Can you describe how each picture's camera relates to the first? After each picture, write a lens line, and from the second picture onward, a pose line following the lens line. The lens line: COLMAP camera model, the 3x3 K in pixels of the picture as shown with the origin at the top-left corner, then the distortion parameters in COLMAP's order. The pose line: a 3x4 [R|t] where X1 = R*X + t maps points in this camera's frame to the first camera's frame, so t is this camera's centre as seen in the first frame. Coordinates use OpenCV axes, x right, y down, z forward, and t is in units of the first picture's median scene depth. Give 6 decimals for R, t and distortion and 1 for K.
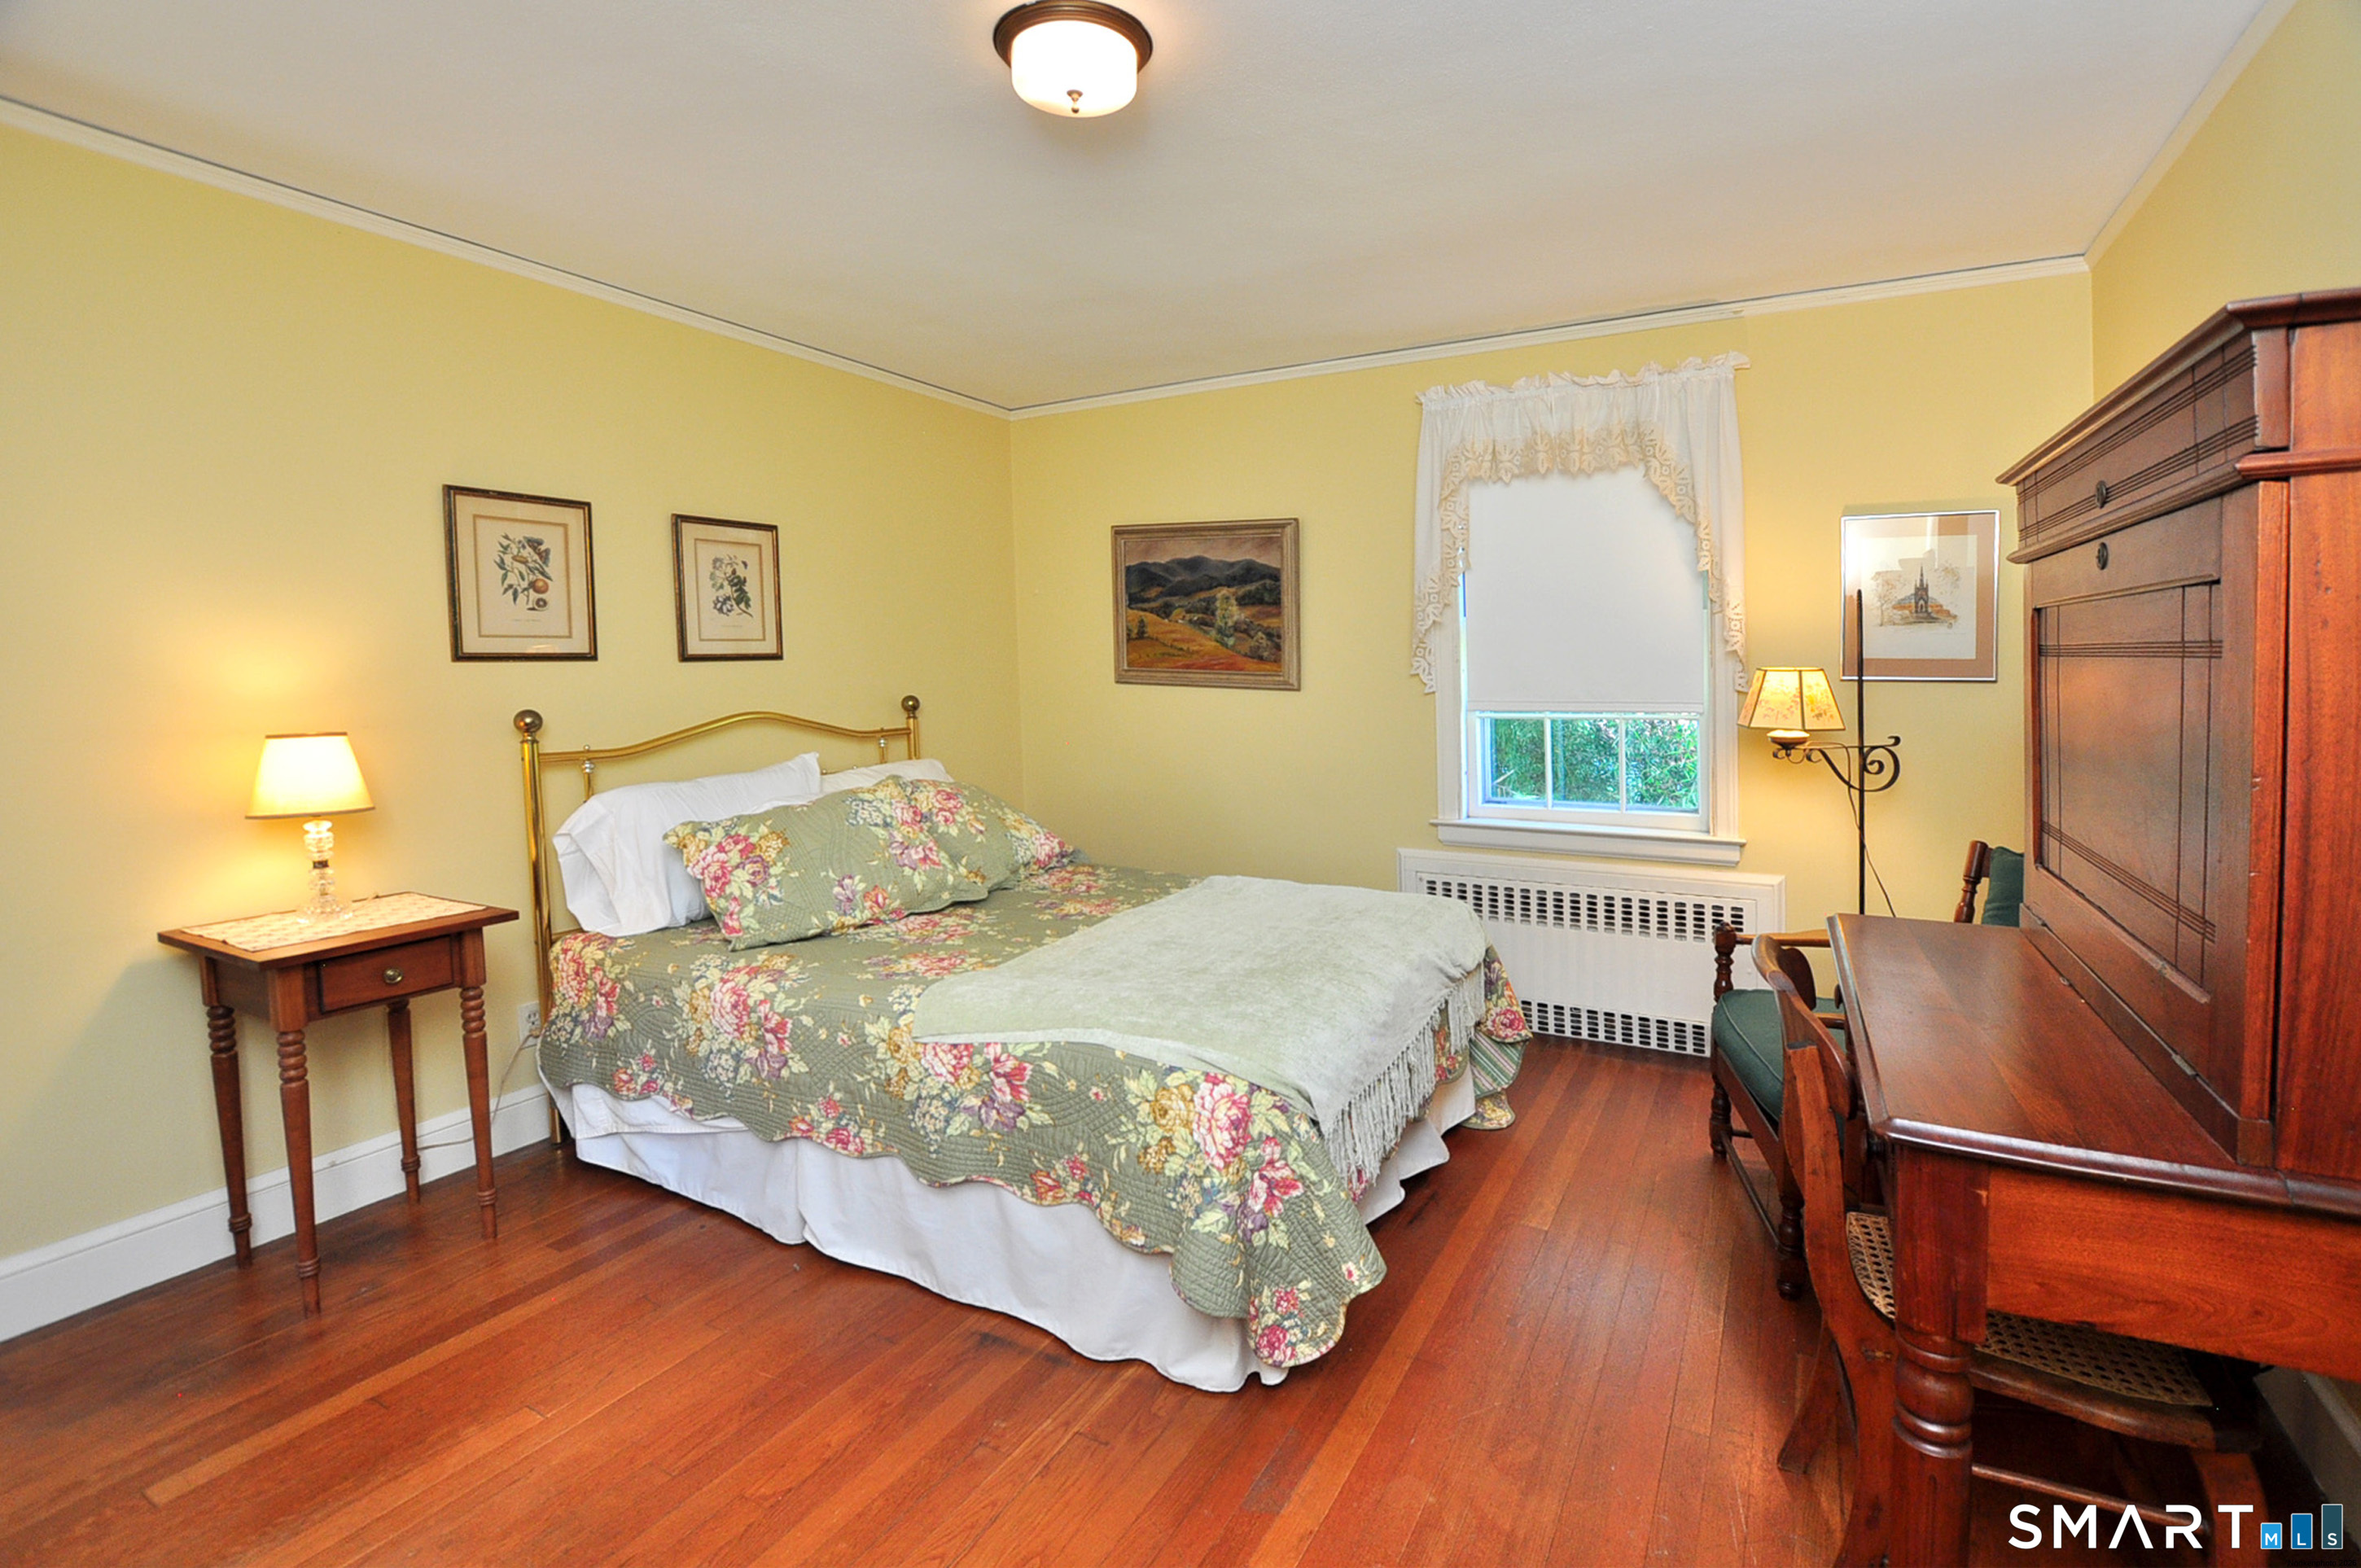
lens RADIAL K [[1050.9, 0, 1278.7], [0, 1050.9, 703.4], [0, 0, 1]] dist [-0.028358, 0.001608]
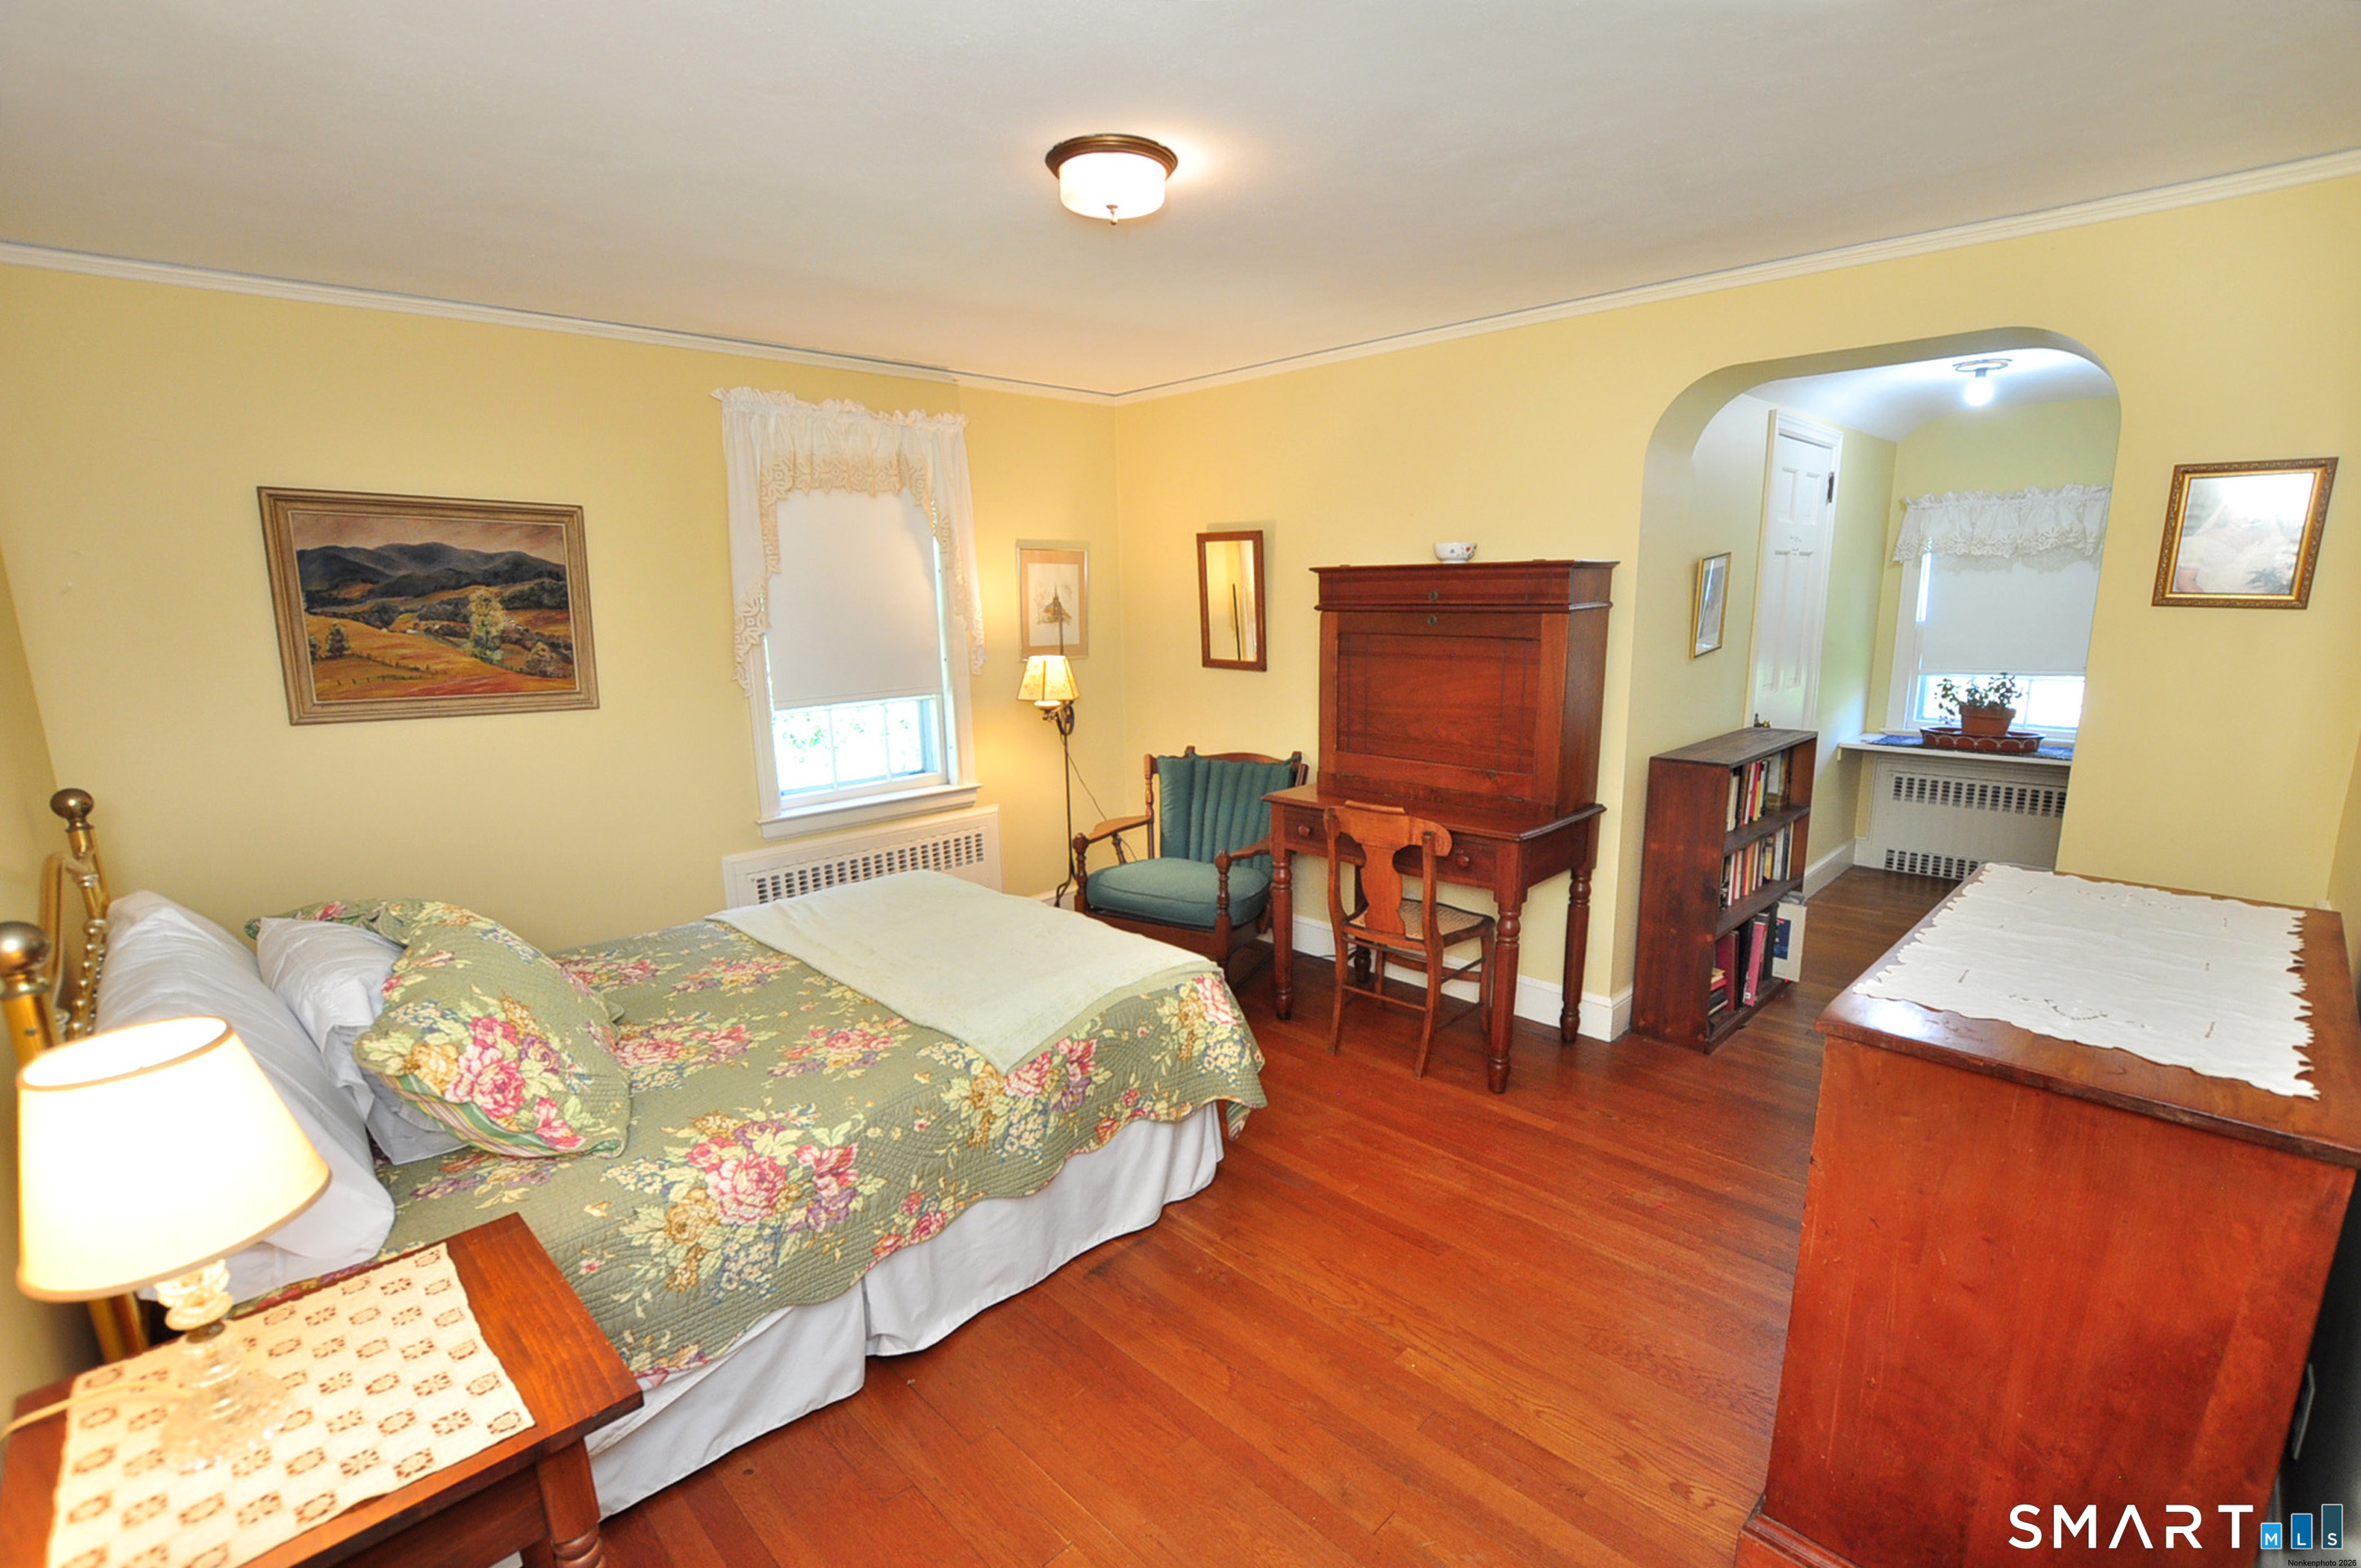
lens RADIAL K [[1050.9, 0, 1183.1], [0, 1050.9, 796.9], [0, 0, 1]] dist [-0.028358, 0.001608]
pose [[0.316699, -0.177878, 0.931698, -0.715891], [0.049271, 0.984018, 0.171119, -0.071000], [-0.947246, -0.008287, 0.320401, 0.295047]]
